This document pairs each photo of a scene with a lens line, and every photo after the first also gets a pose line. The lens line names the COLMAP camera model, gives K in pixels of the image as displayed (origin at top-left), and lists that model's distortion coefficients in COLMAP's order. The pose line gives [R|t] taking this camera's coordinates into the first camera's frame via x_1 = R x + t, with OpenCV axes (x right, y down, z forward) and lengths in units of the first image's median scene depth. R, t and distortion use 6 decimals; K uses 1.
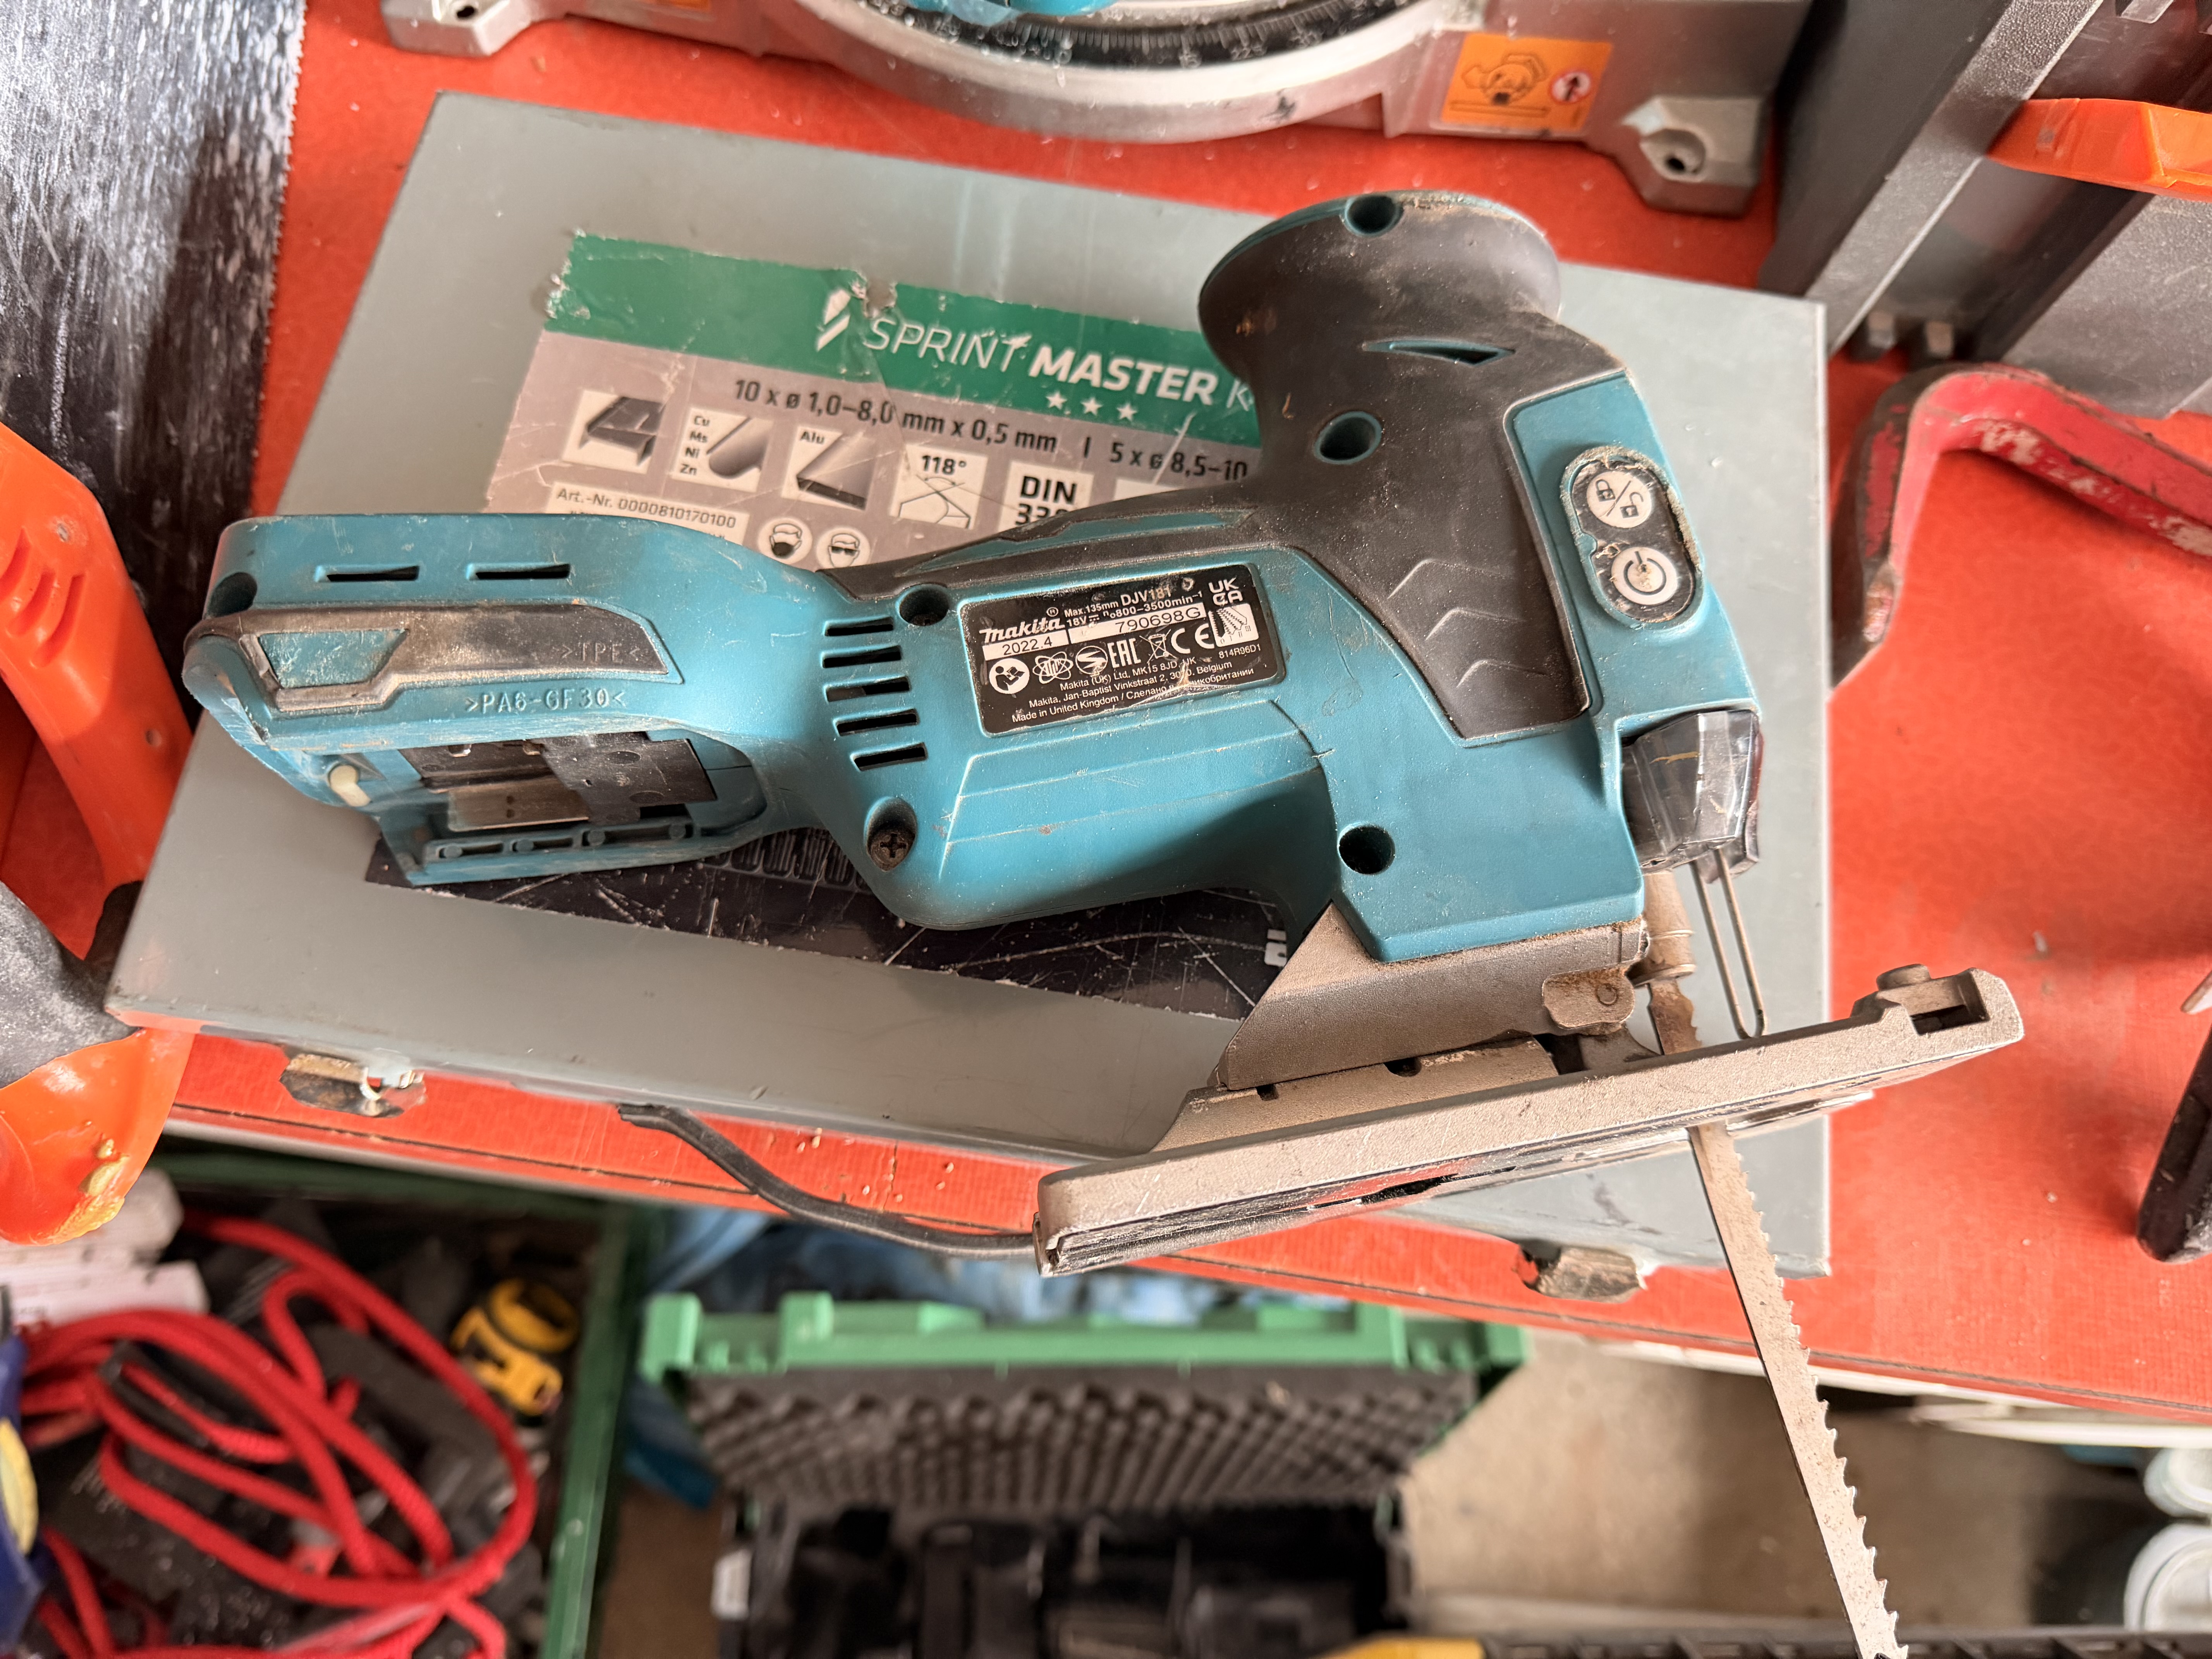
lens RADIAL K [[1559.1, 0, 1106.0], [0, 1559.1, 829.5], [0, 0, 1]] dist [-0.013360, -0.007108]
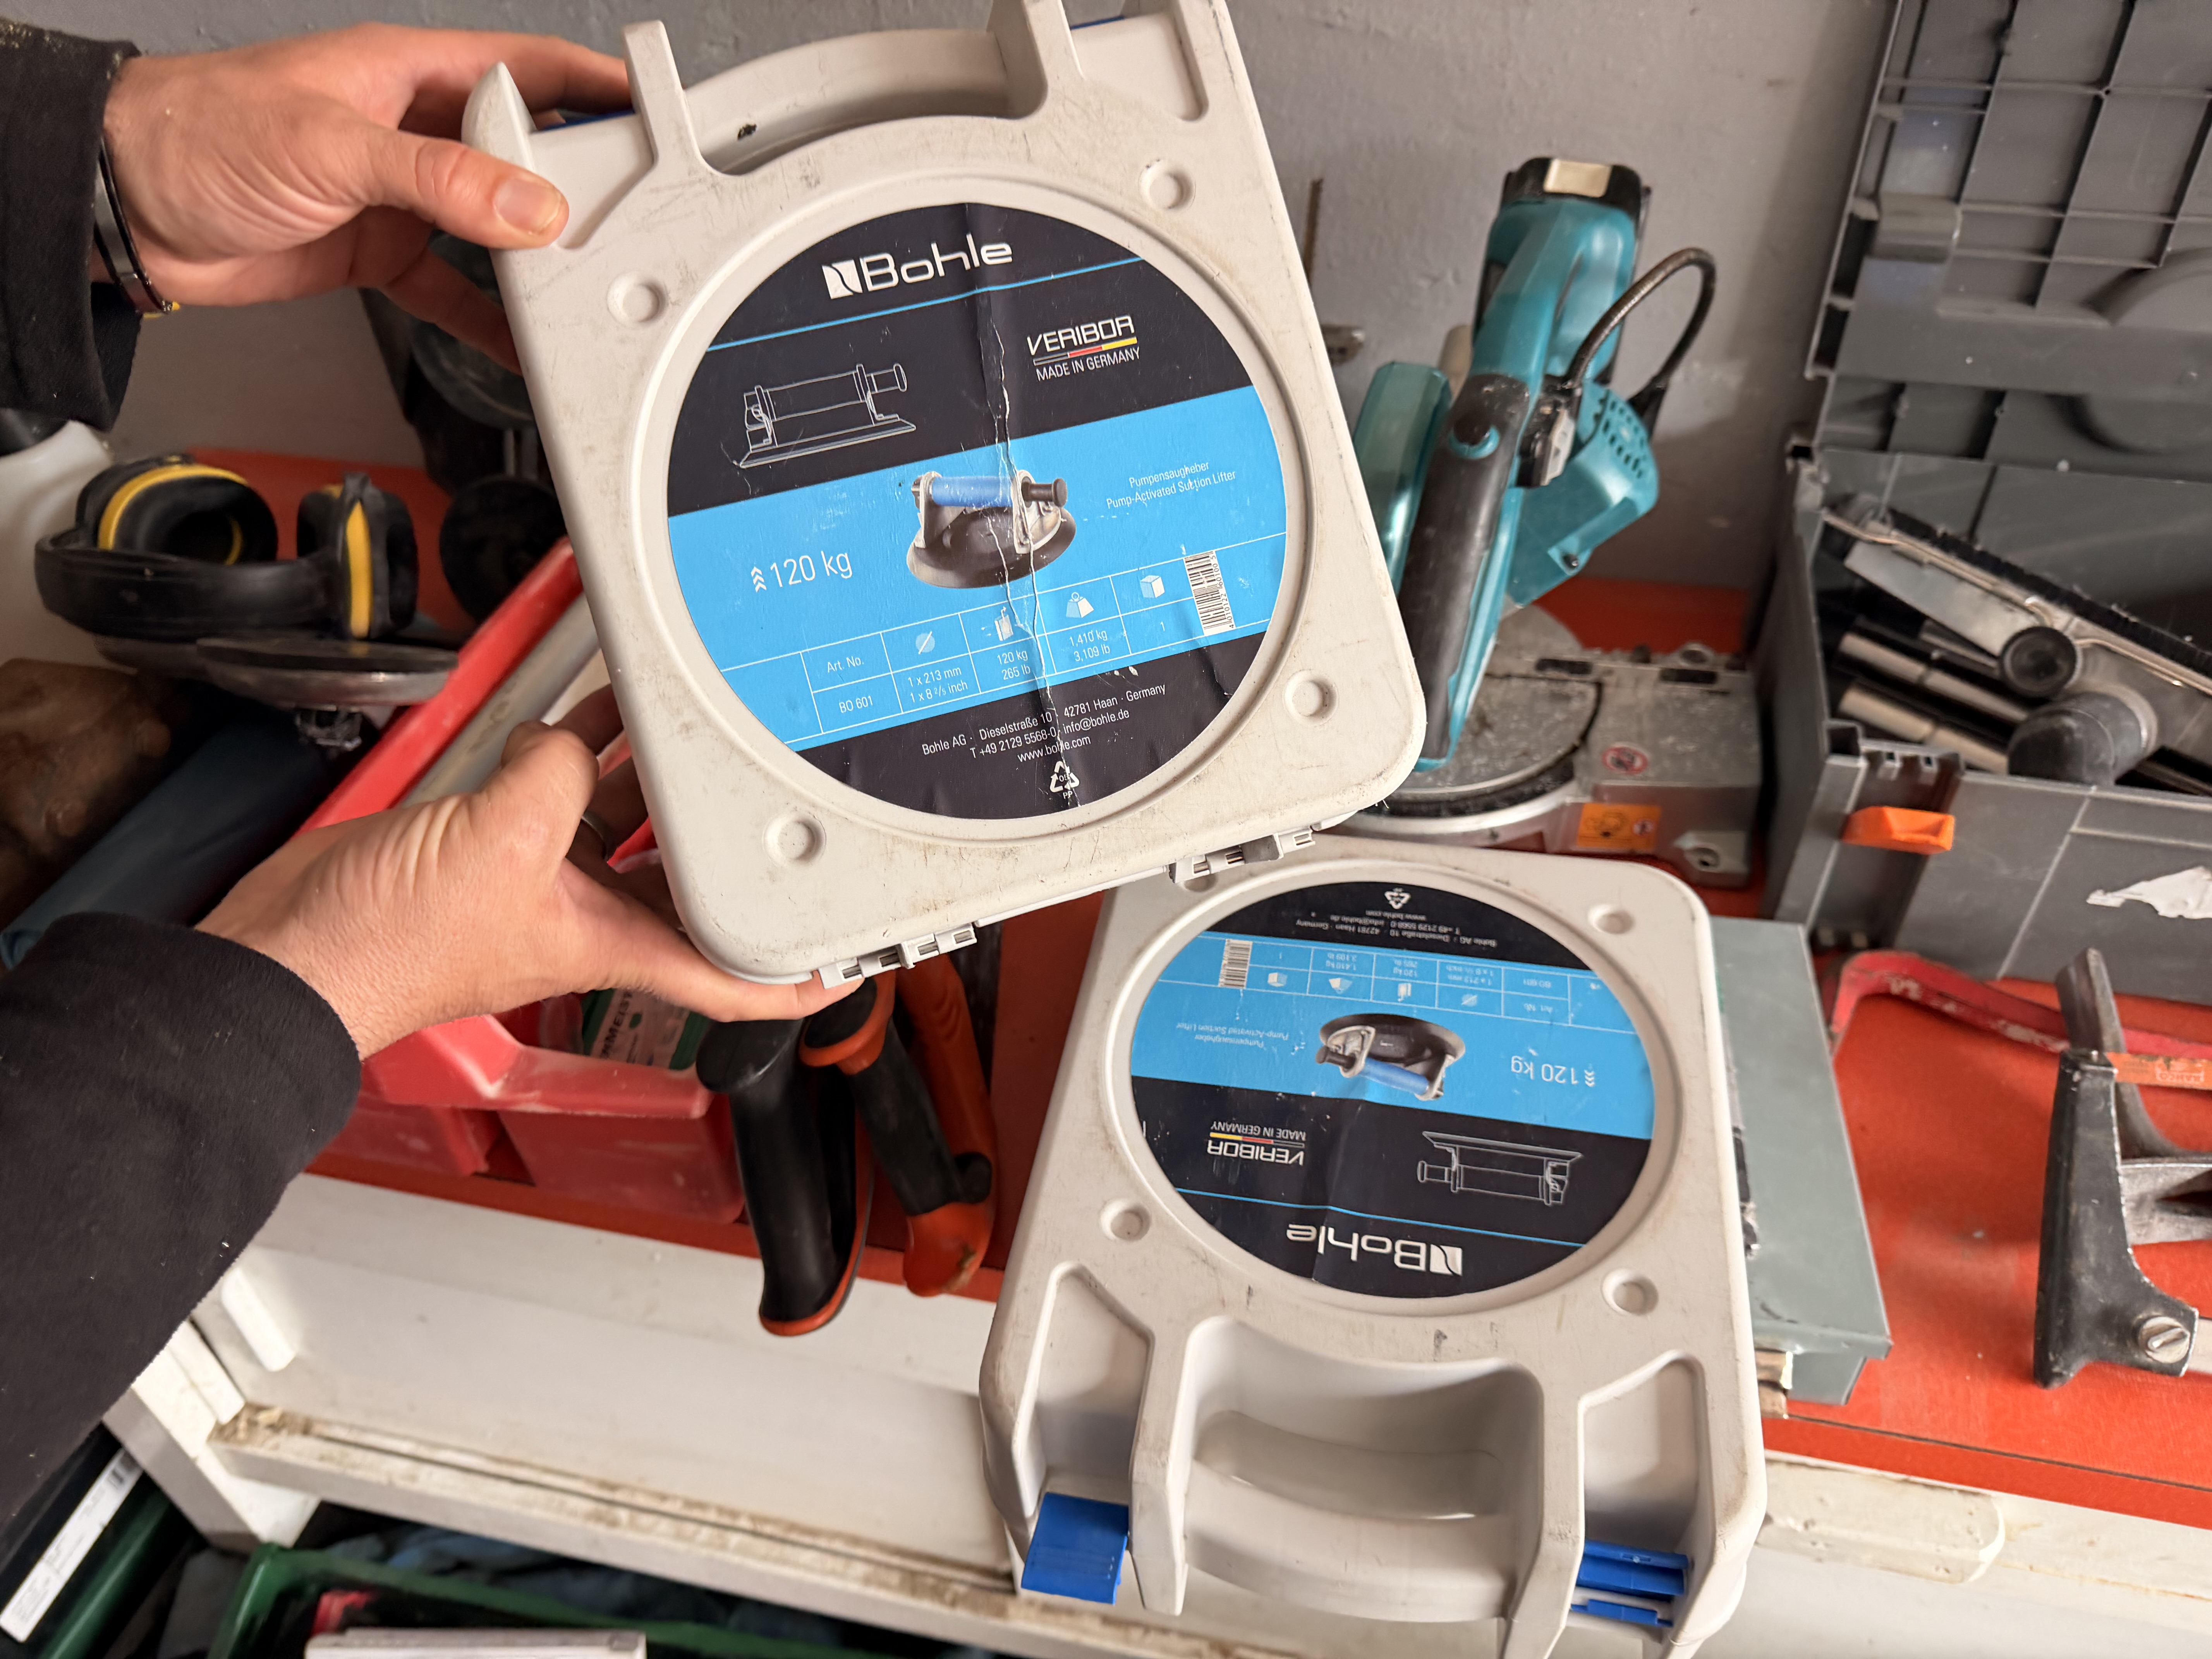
lens RADIAL K [[1559.1, 0, 1106.0], [0, 1559.1, 829.5], [0, 0, 1]] dist [-0.013360, -0.007108]
pose [[0.992150, -0.014939, -0.124161, -0.132576], [-0.047328, 0.874137, -0.483368, 0.526094], [0.115754, 0.485450, 0.866567, -0.811302]]
